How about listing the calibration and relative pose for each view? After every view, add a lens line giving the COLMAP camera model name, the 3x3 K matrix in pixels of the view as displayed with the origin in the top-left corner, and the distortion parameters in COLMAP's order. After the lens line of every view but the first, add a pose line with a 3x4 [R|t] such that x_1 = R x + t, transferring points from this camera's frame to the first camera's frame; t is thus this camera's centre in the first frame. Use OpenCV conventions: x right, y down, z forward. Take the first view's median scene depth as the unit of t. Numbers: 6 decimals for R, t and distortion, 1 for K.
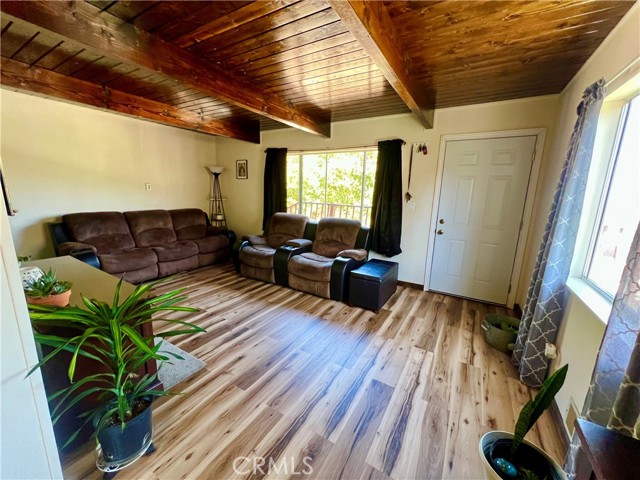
lens RADIAL K [[257.1, 0, 319.4], [0, 257.1, 241.3], [0, 0, 1]] dist [-0.000112, 0.000427]
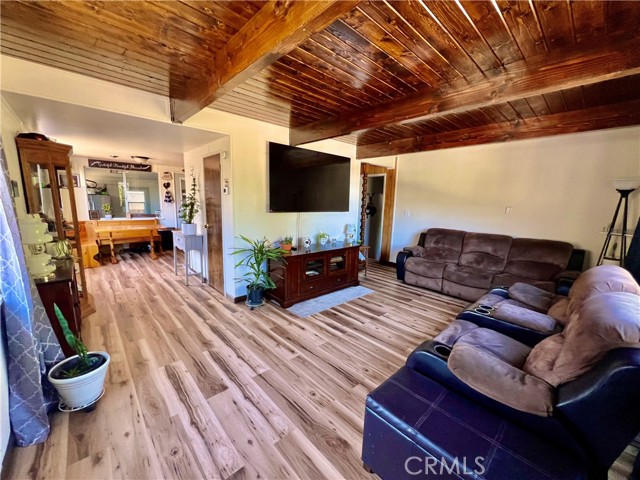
lens RADIAL K [[257.1, 0, 319.4], [0, 257.1, 241.3], [0, 0, 1]] dist [-0.000112, 0.000427]
pose [[-0.280353, 0.115965, -0.952867, 0.588149], [-0.226139, 0.956756, 0.182973, -0.164521], [0.932879, 0.266777, -0.242005, 0.836150]]
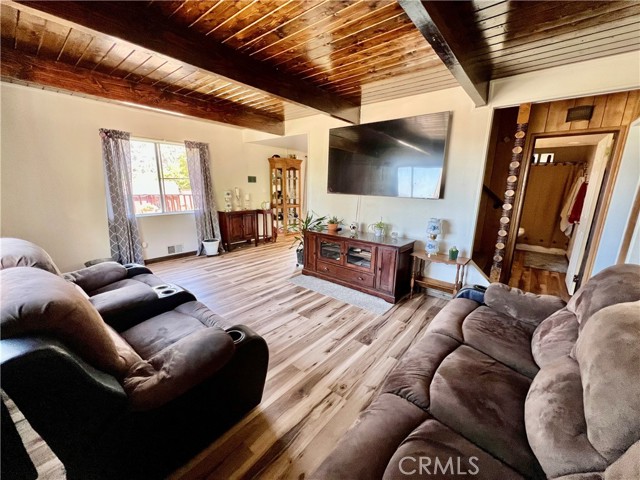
lens RADIAL K [[257.1, 0, 319.4], [0, 257.1, 241.3], [0, 0, 1]] dist [-0.000112, 0.000427]
pose [[-0.987402, -0.080724, 0.136094, -0.555585], [-0.017957, 0.911691, 0.410485, -0.327188], [-0.157212, 0.402870, -0.901654, 1.548948]]
